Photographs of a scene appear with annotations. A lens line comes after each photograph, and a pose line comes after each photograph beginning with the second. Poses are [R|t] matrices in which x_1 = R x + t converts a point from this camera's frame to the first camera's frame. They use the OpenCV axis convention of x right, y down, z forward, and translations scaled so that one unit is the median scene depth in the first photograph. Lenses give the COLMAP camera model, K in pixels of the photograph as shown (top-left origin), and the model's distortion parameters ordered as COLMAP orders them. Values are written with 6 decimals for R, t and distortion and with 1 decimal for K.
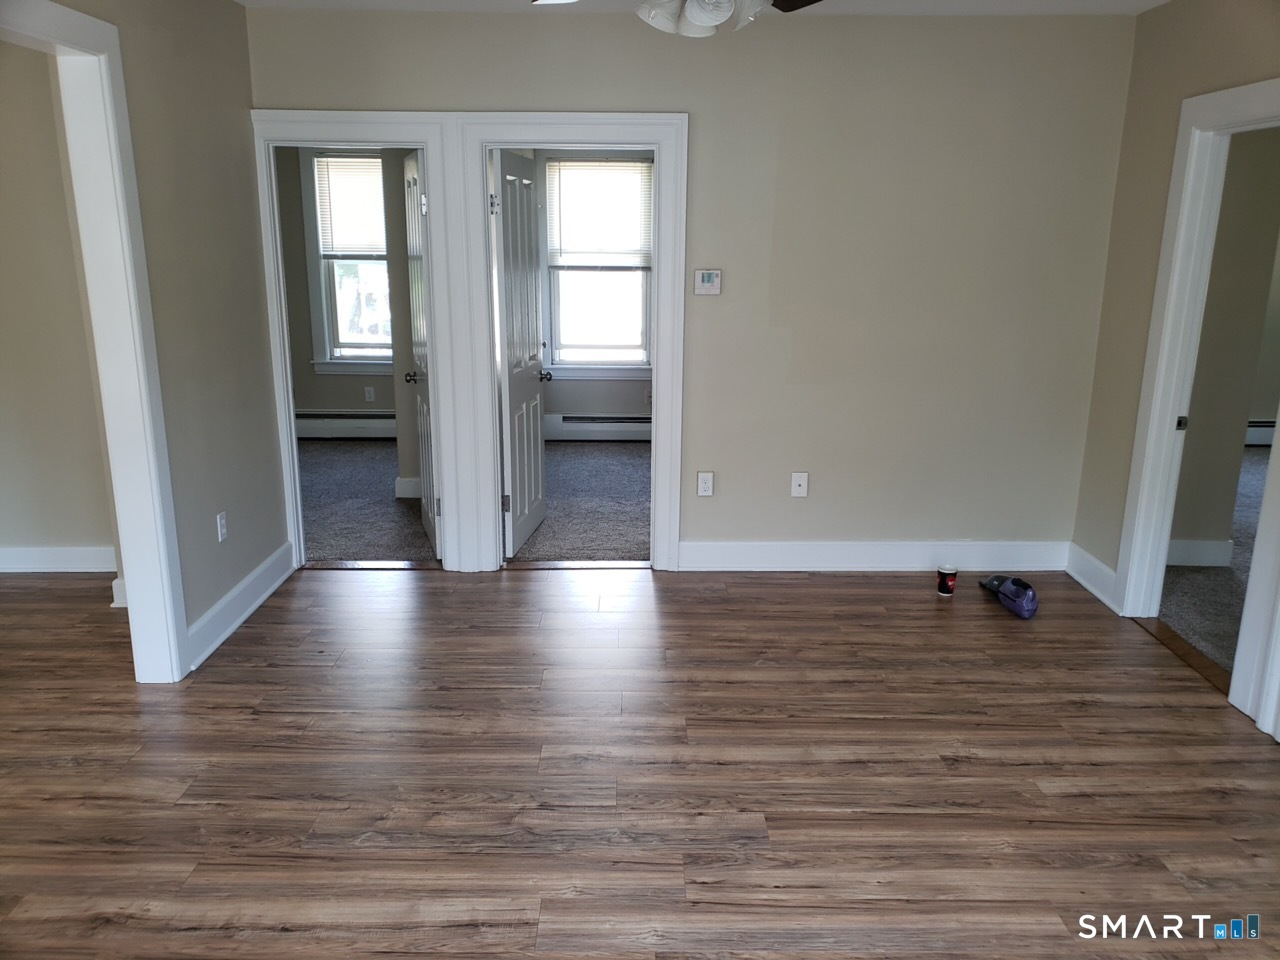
lens RADIAL K [[987.0, 0, 640.0], [0, 987.0, 480.0], [0, 0, 1]] dist [0.001733, 0.002464]
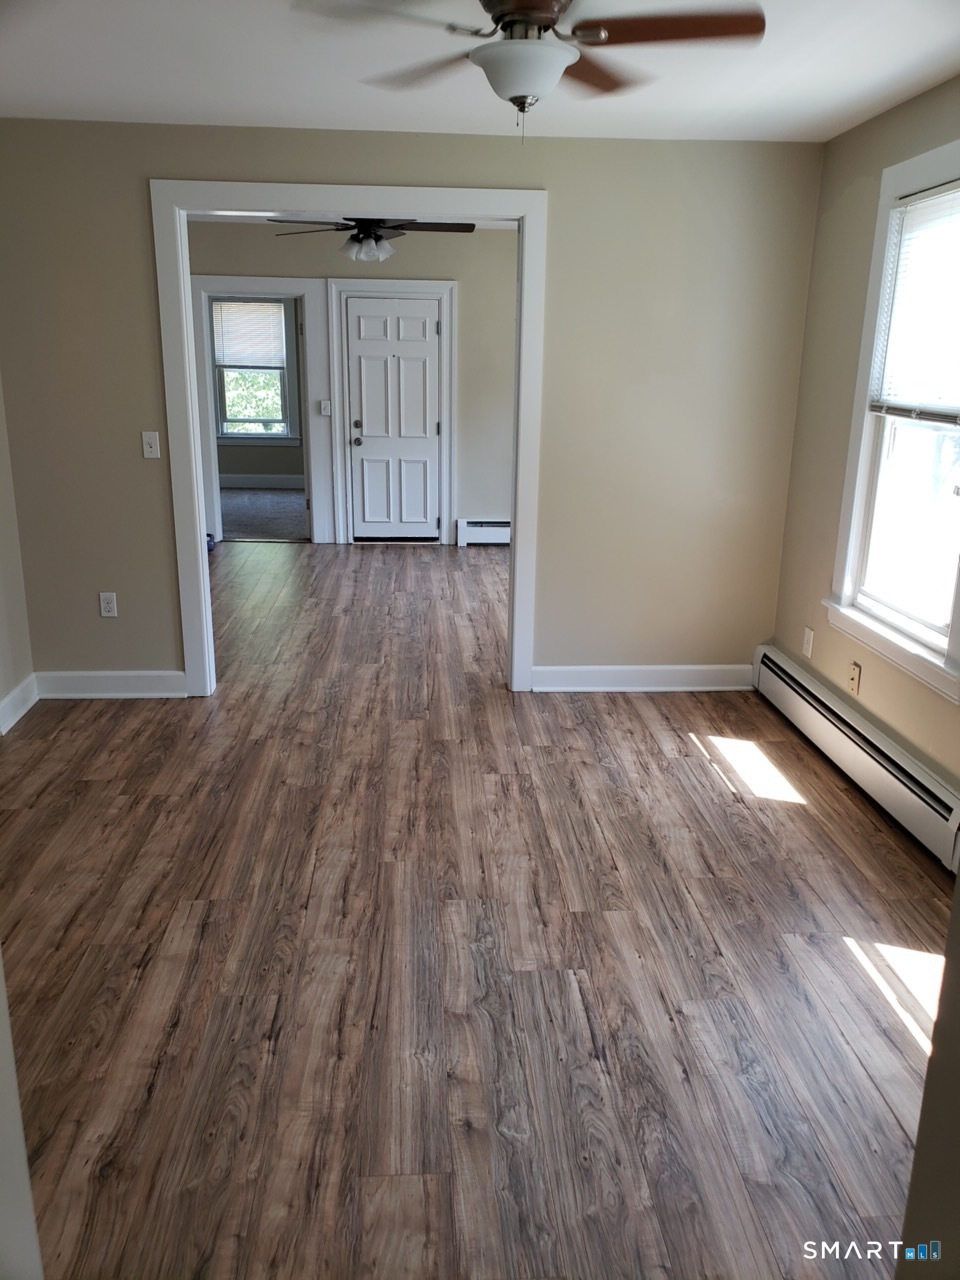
lens RADIAL K [[988.8, 0, 480.0], [0, 988.8, 640.0], [0, 0, 1]] dist [0.000905, -0.005036]
pose [[-0.061698, -0.274167, 0.959701, -2.018273], [0.222867, 0.933471, 0.281002, -0.168177], [-0.972894, 0.231223, 0.003510, 0.738937]]
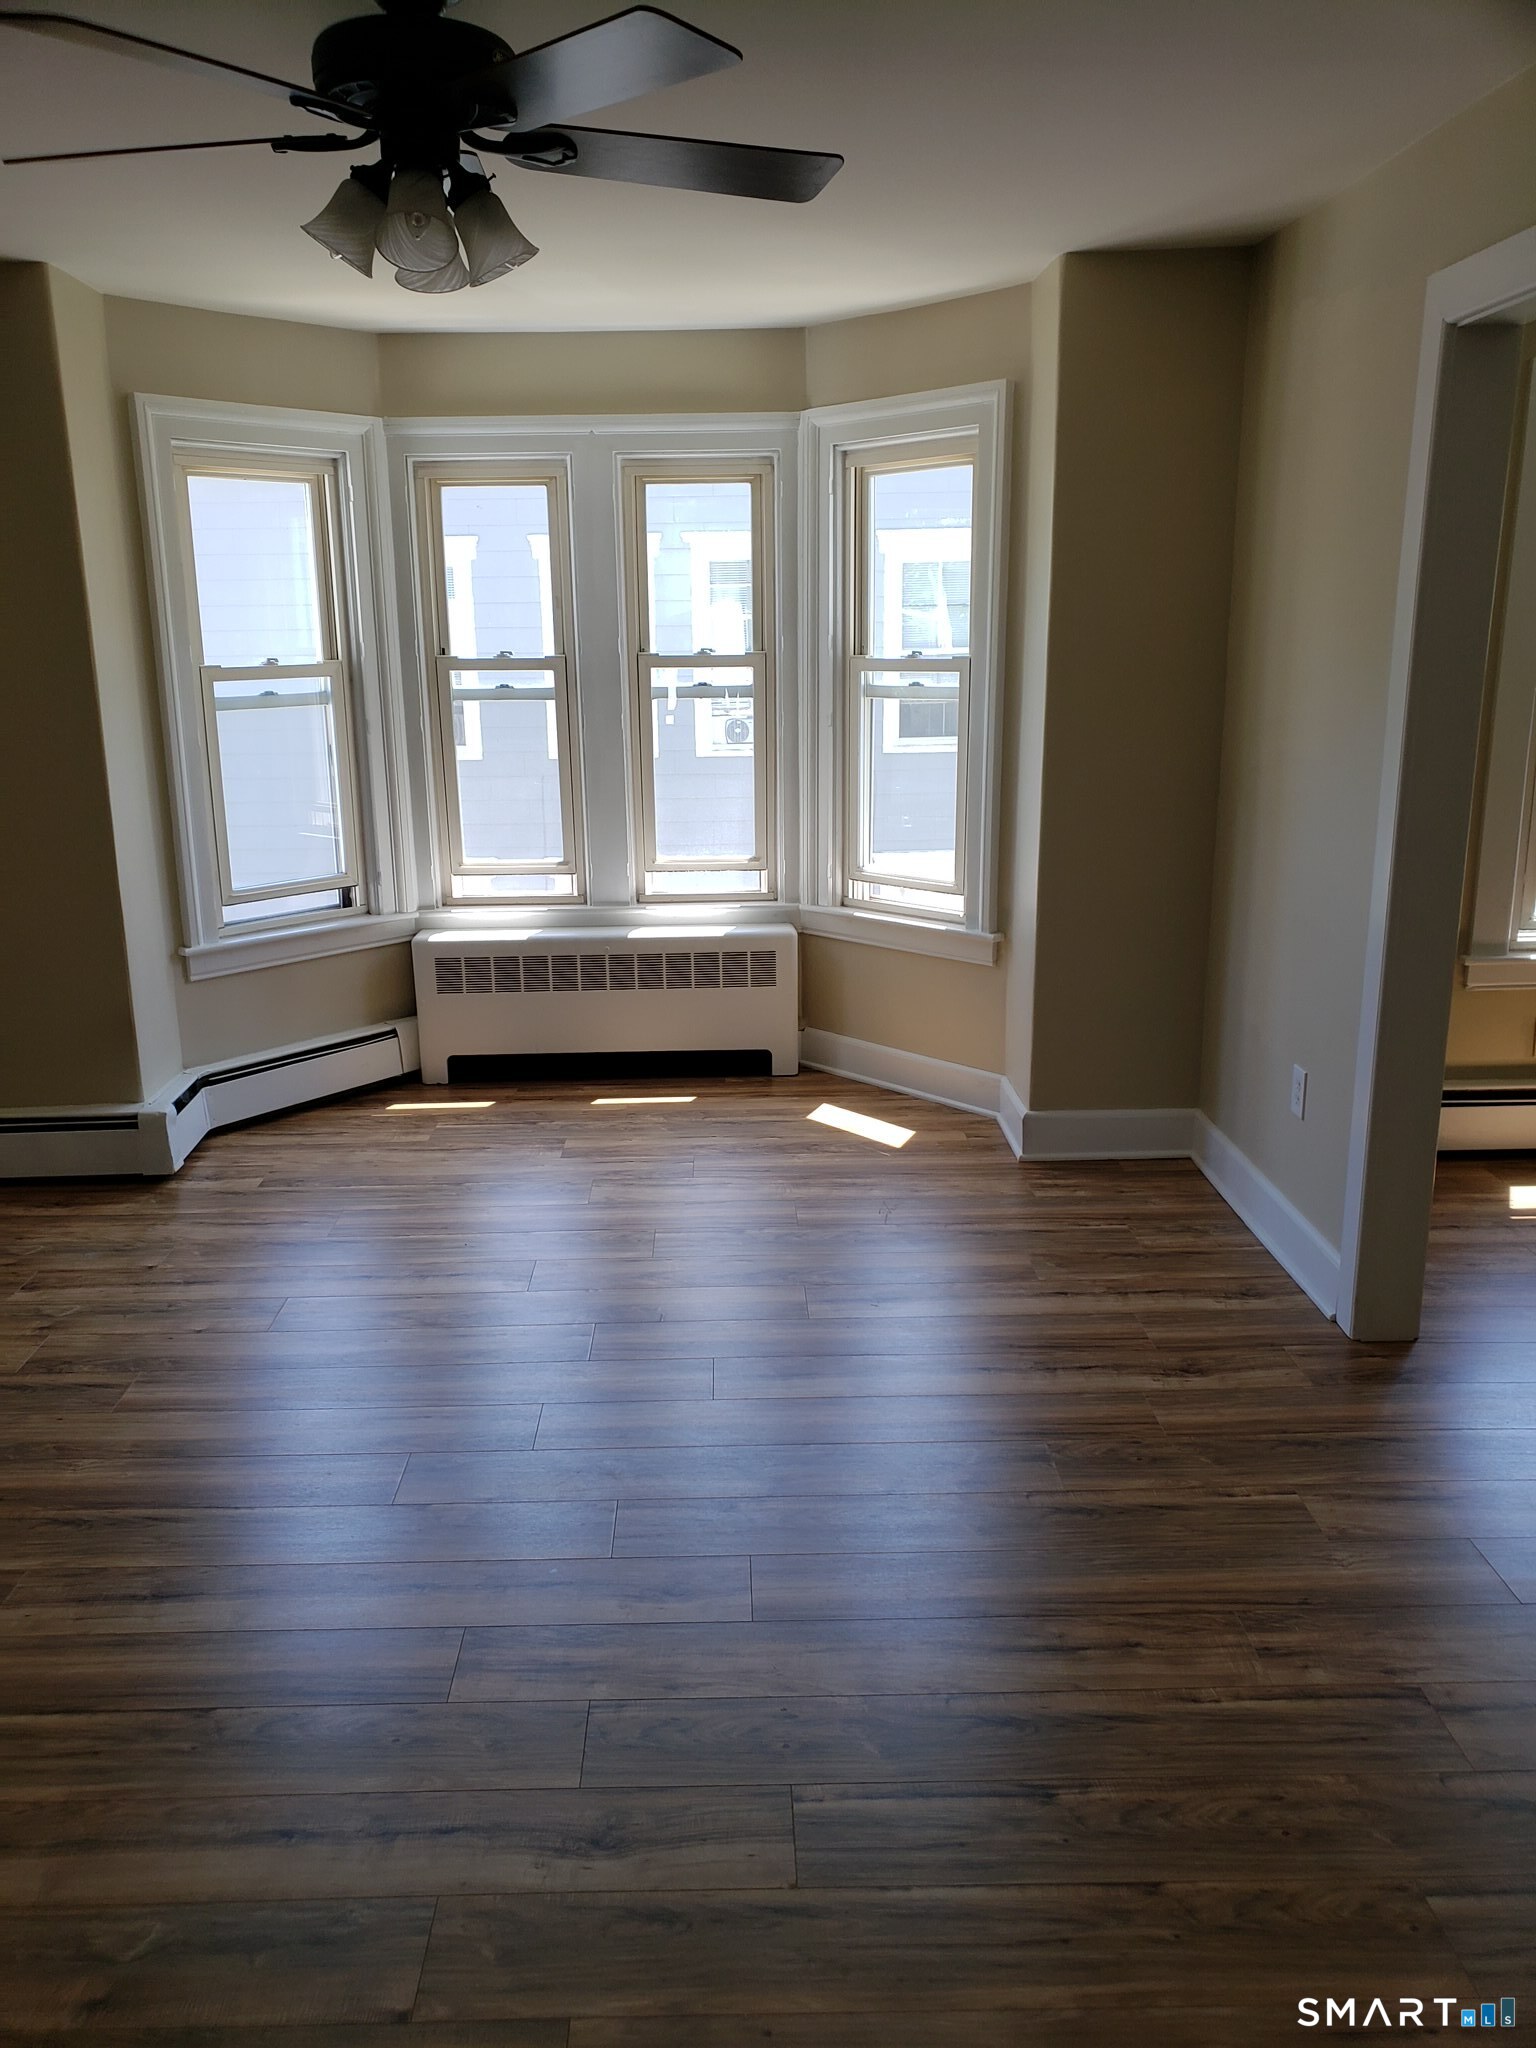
lens RADIAL K [[1582.0, 0, 768.0], [0, 1582.0, 1024.0], [0, 0, 1]] dist [0.000905, -0.005036]
pose [[-0.999659, 0.007451, -0.025021, -0.089541], [-0.005245, 0.881533, 0.472093, -0.397248], [0.025575, 0.472063, -0.881194, 1.606273]]
